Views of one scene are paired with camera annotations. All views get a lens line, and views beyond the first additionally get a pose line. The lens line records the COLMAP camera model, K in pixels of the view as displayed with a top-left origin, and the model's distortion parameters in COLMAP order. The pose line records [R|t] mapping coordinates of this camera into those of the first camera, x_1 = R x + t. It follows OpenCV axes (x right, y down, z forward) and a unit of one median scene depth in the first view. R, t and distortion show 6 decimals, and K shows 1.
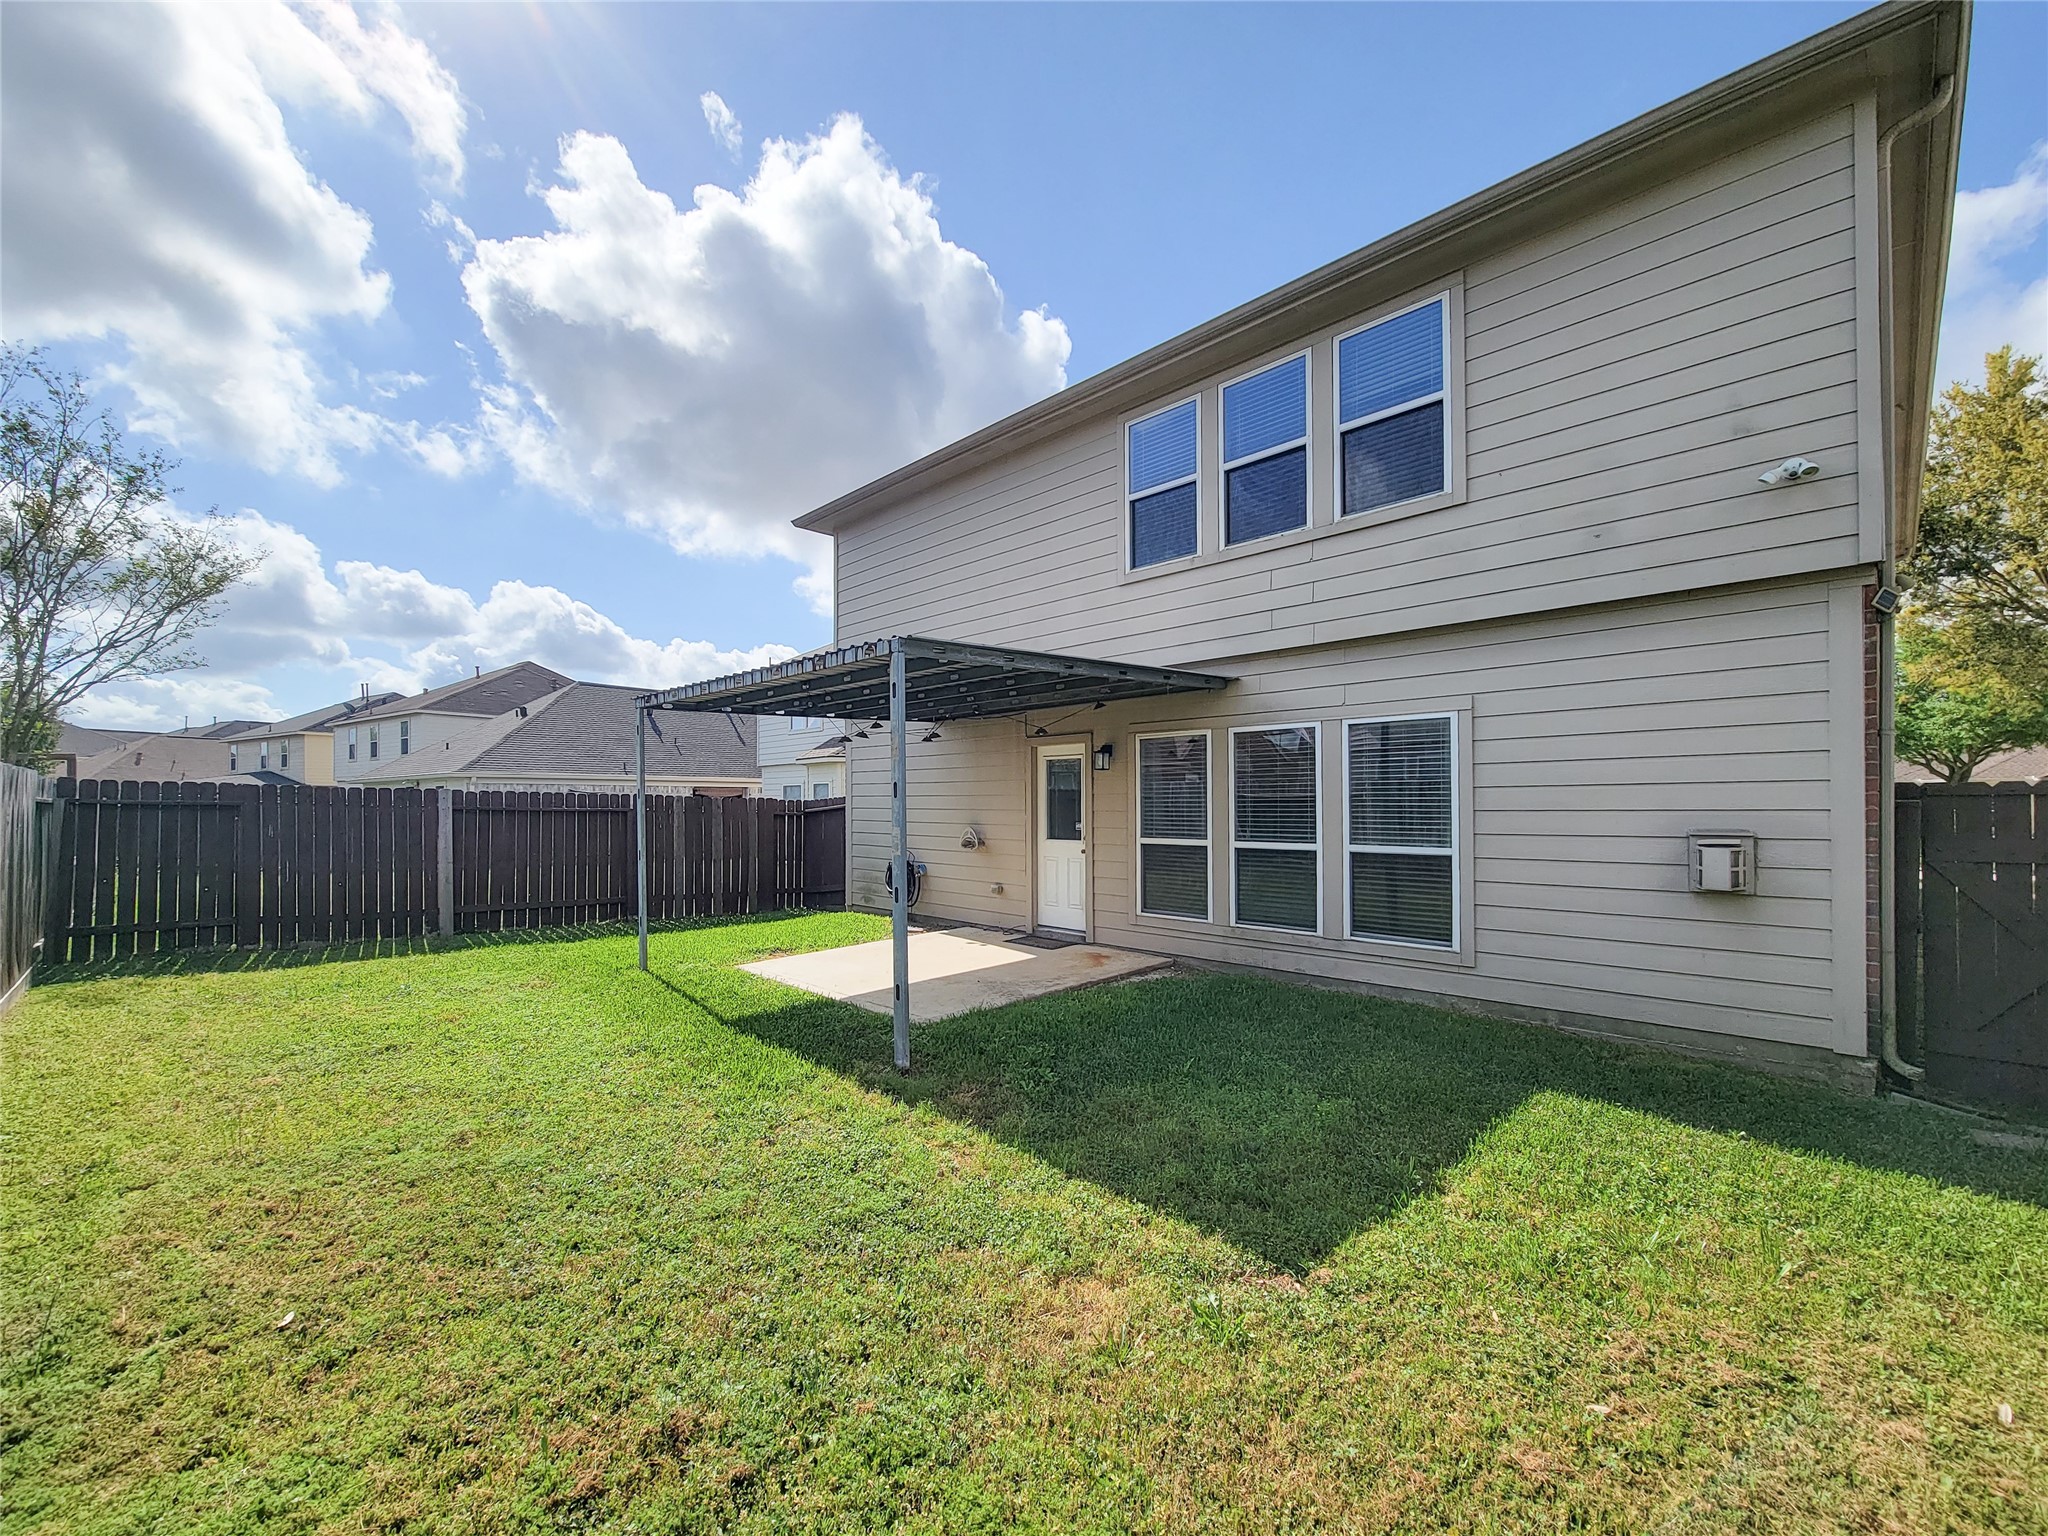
lens RADIAL K [[839.2, 0, 1034.4], [0, 839.2, 787.3], [0, 0, 1]] dist [0.000081, -0.000187]
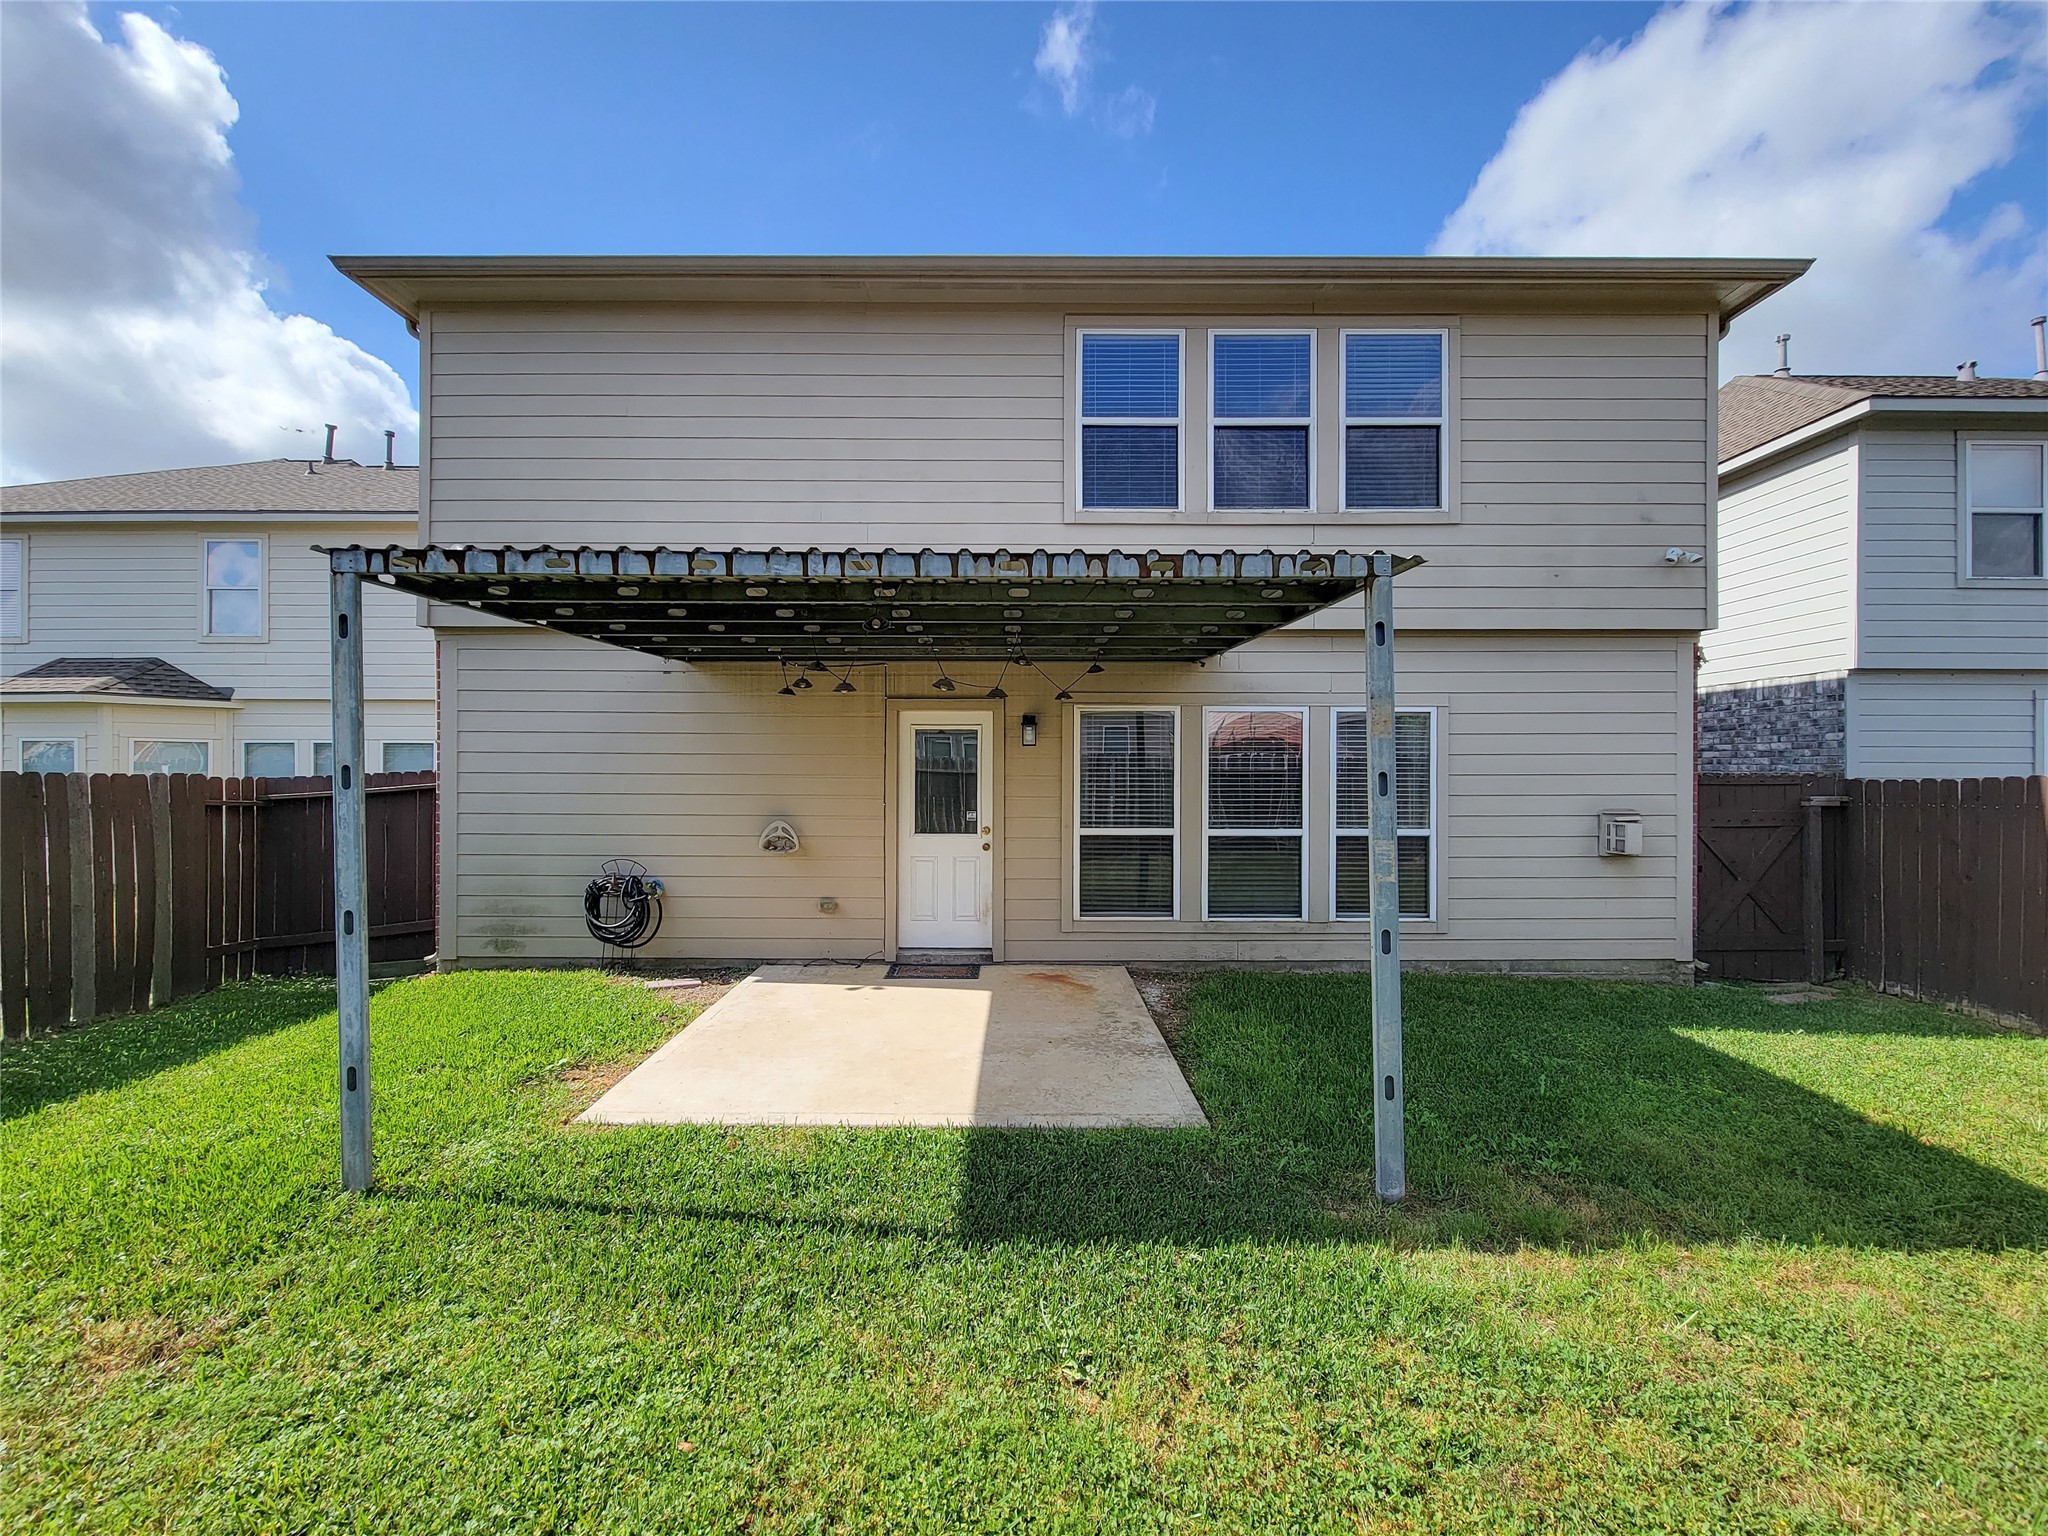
lens RADIAL K [[839.2, 0, 1021.6], [0, 839.2, 763.4], [0, 0, 1]] dist [0.000081, -0.000187]
pose [[0.709393, 0.010898, 0.704729, -0.560378], [-0.018302, 0.999828, 0.002962, -0.006931], [-0.704575, -0.014999, 0.709471, 0.488924]]
